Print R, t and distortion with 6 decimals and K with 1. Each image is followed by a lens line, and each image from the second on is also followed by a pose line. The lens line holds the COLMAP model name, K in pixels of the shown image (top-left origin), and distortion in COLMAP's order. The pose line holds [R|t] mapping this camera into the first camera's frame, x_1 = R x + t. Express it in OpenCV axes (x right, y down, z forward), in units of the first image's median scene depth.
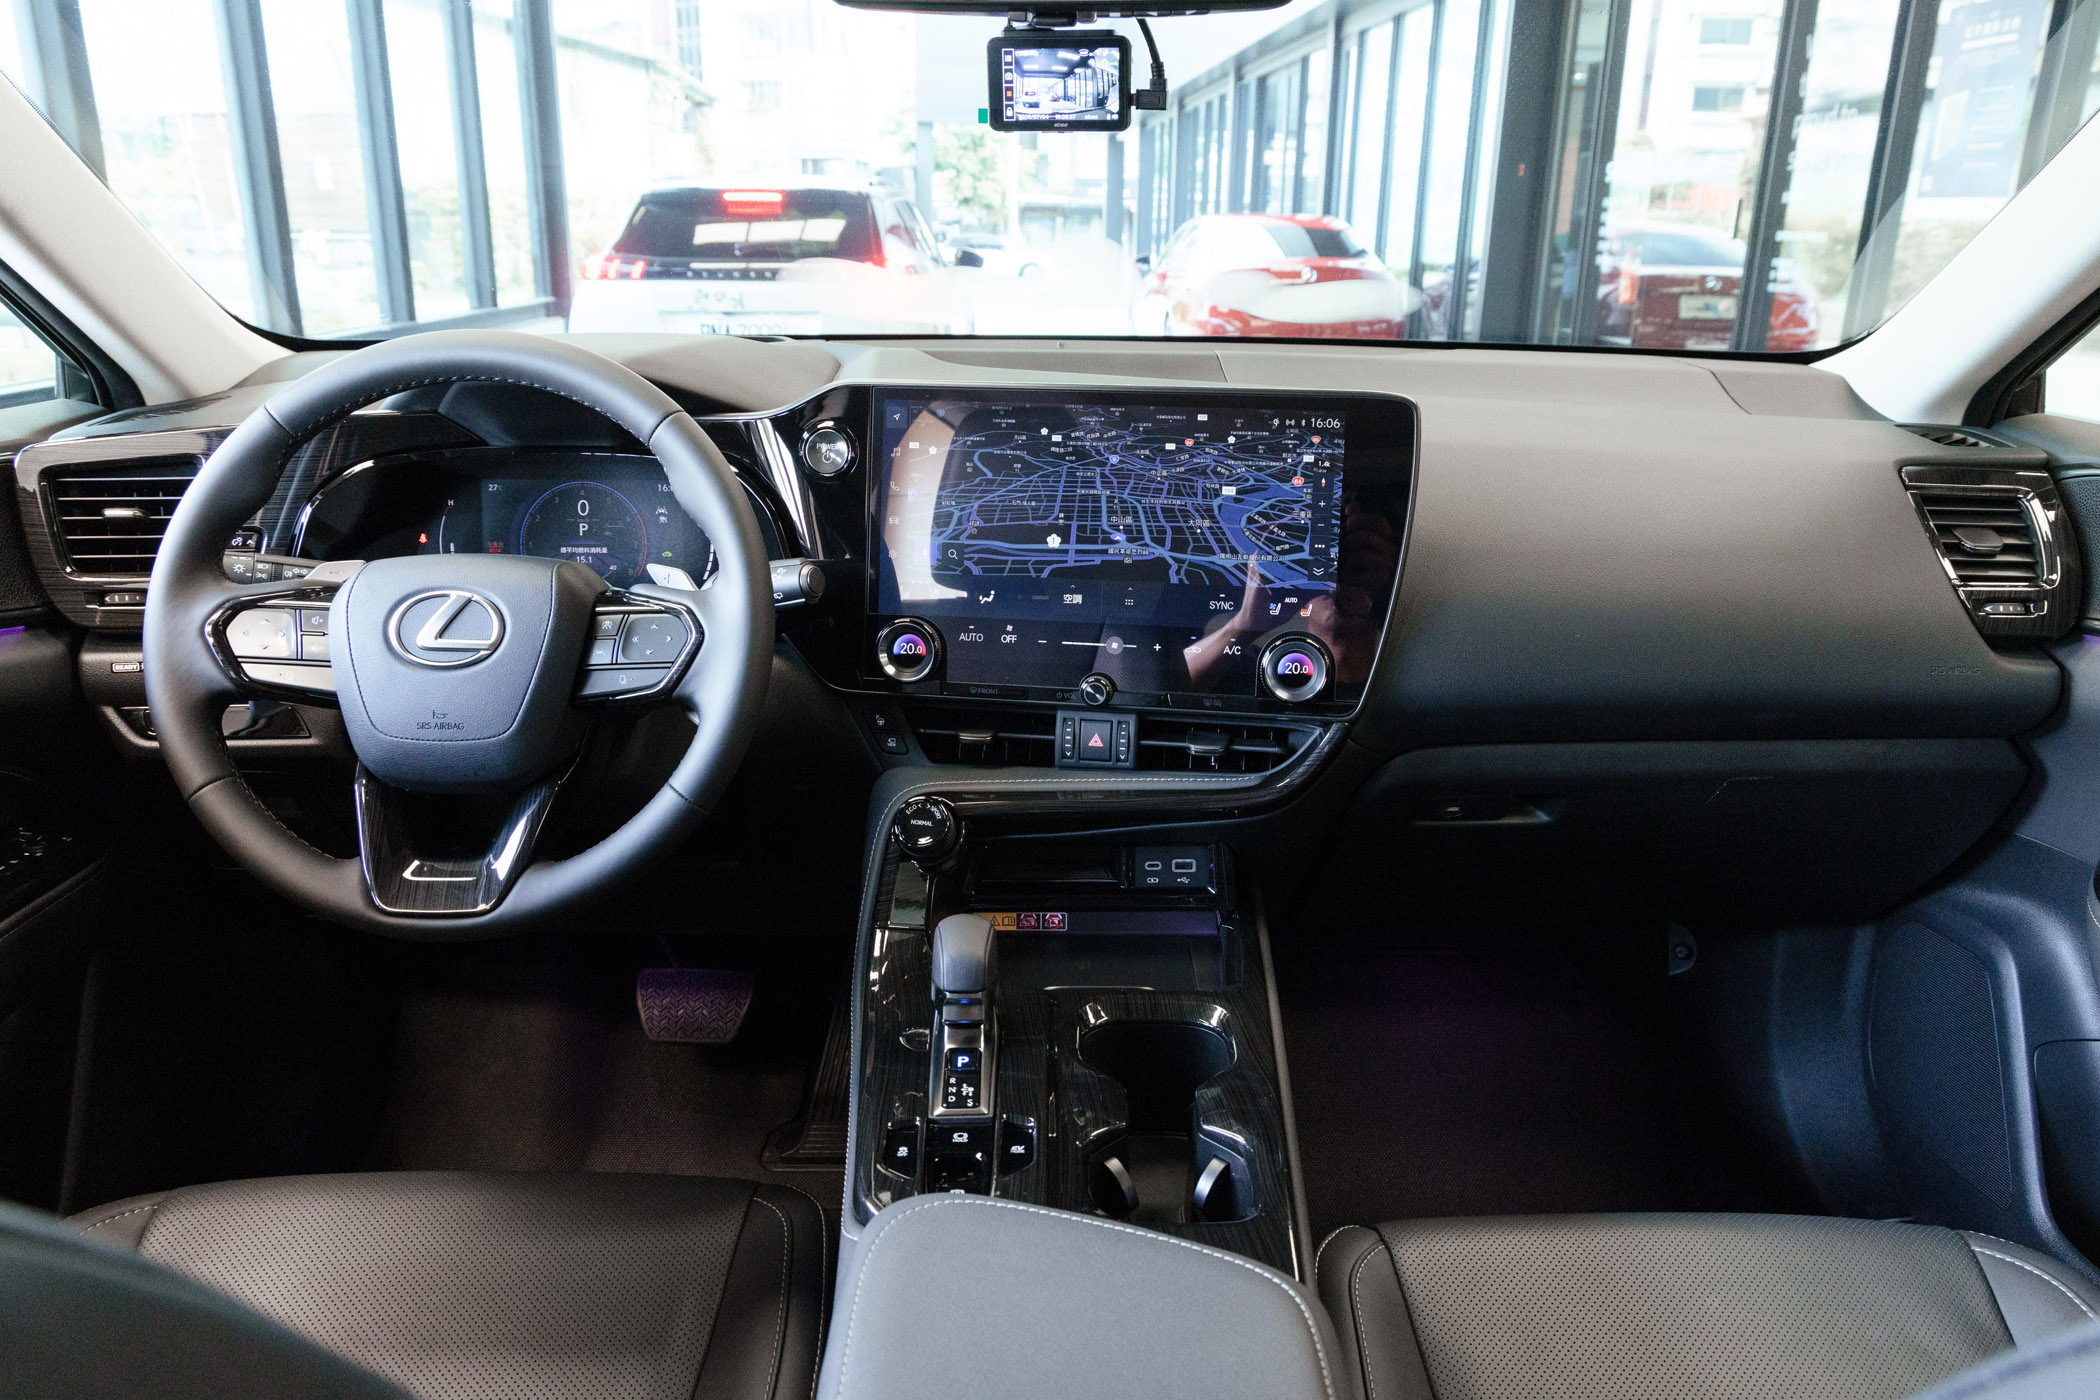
lens RADIAL K [[1410.9, 0, 1054.4], [0, 1410.9, 685.8], [0, 0, 1]] dist [-0.024260, 0.003374]
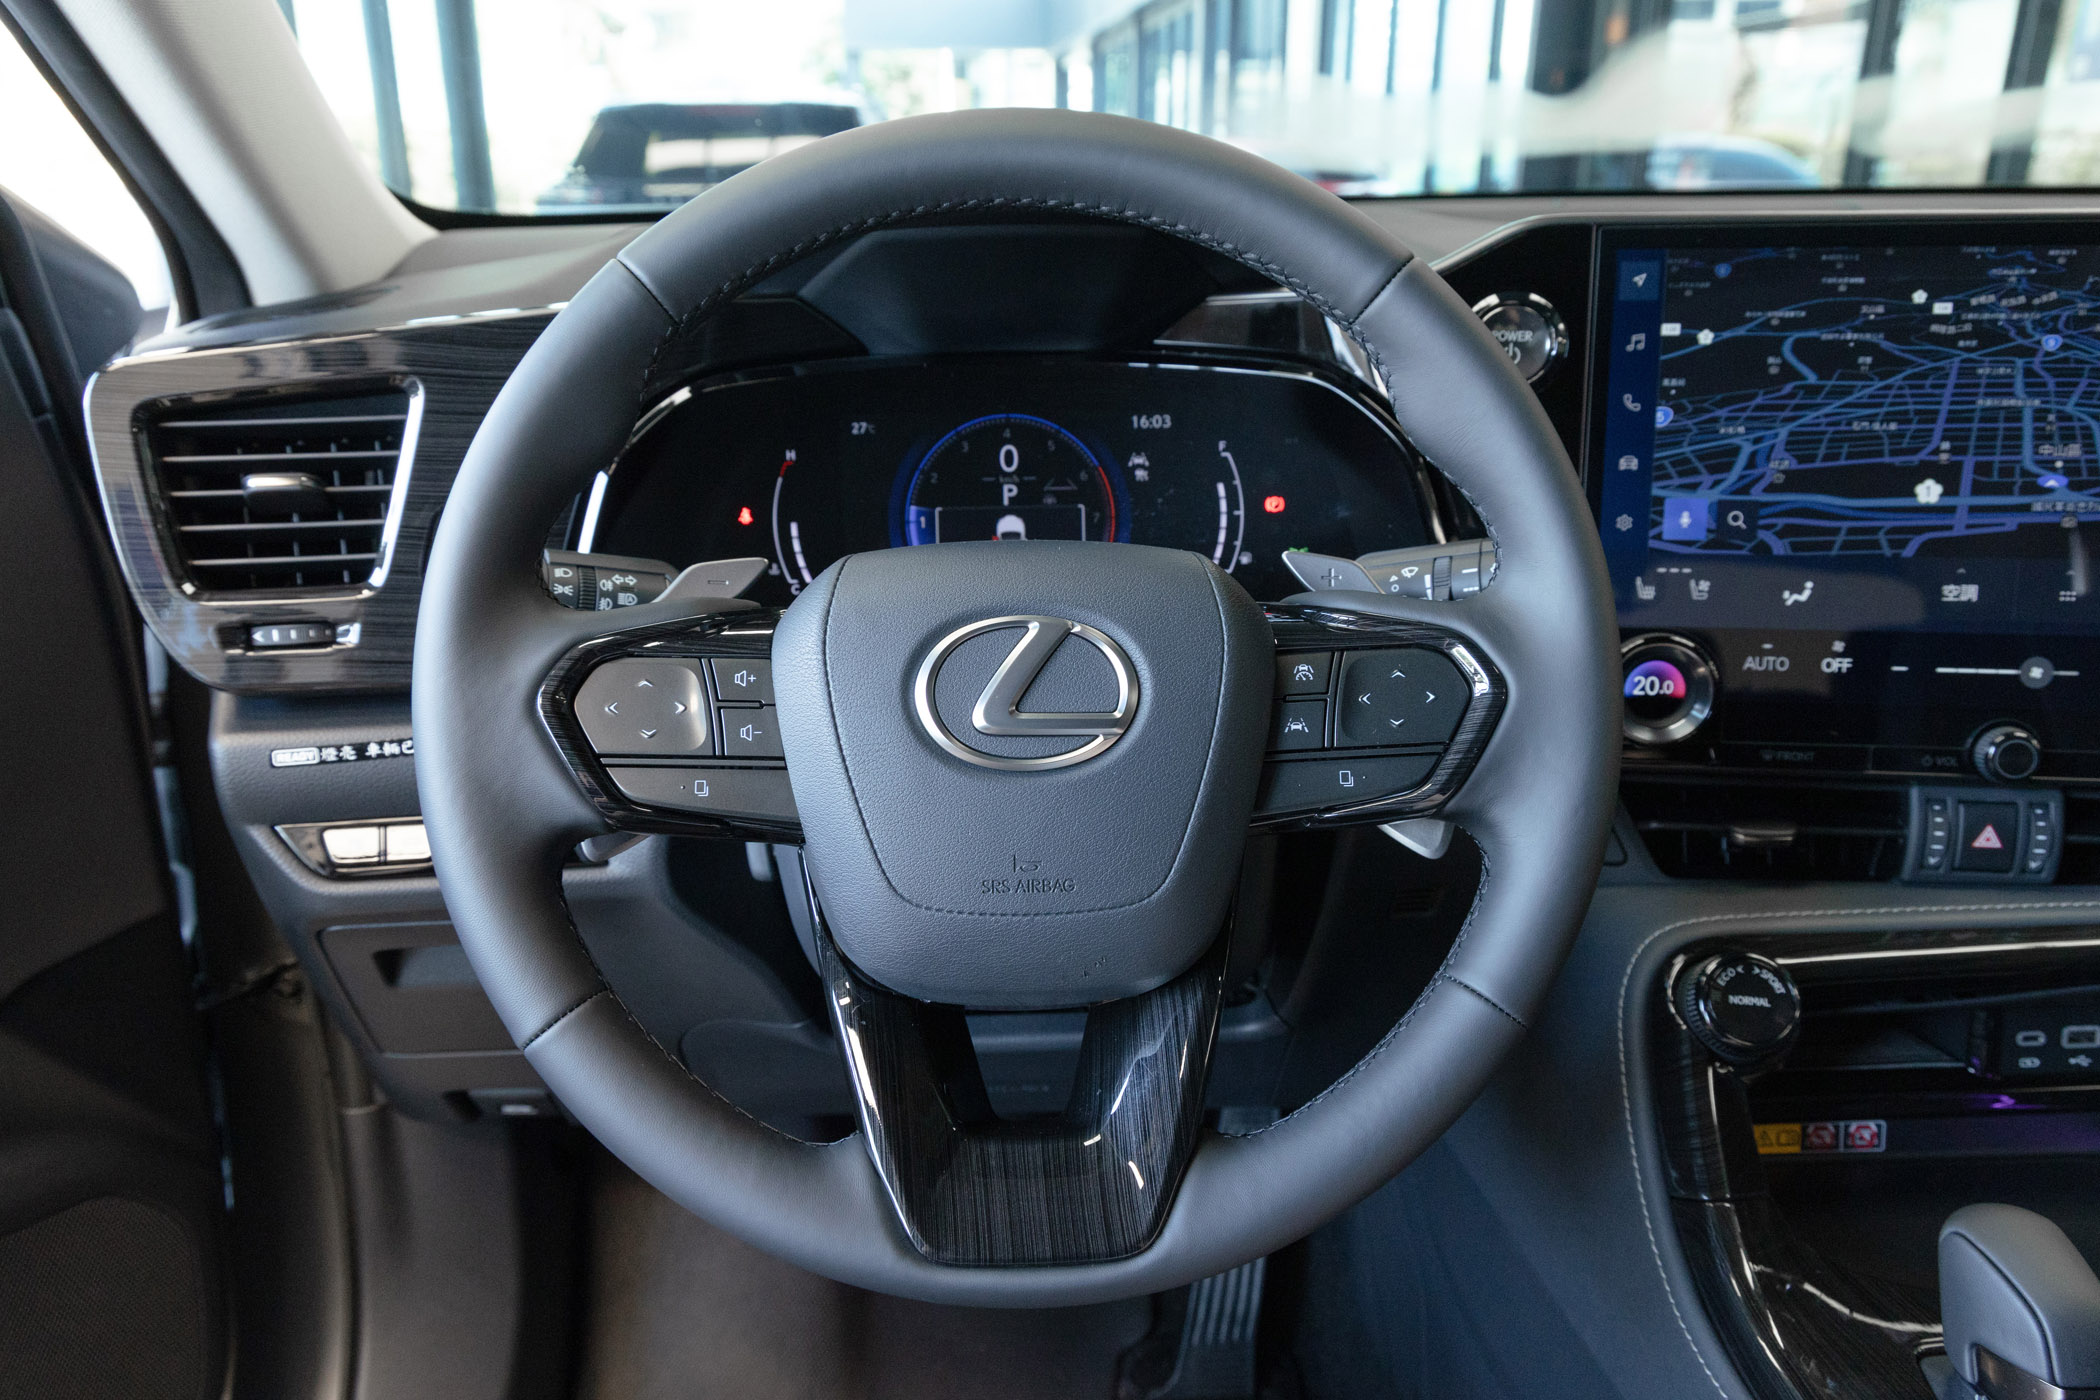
lens RADIAL K [[1549.6, 0, 1046.3], [0, 1549.6, 714.1], [0, 0, 1]] dist [-0.009330, 0.006114]
pose [[0.999646, -0.026602, 0.000226, -0.359367], [0.026584, 0.999214, 0.029399, -0.040905], [-0.001008, -0.029382, 0.999568, 0.375681]]
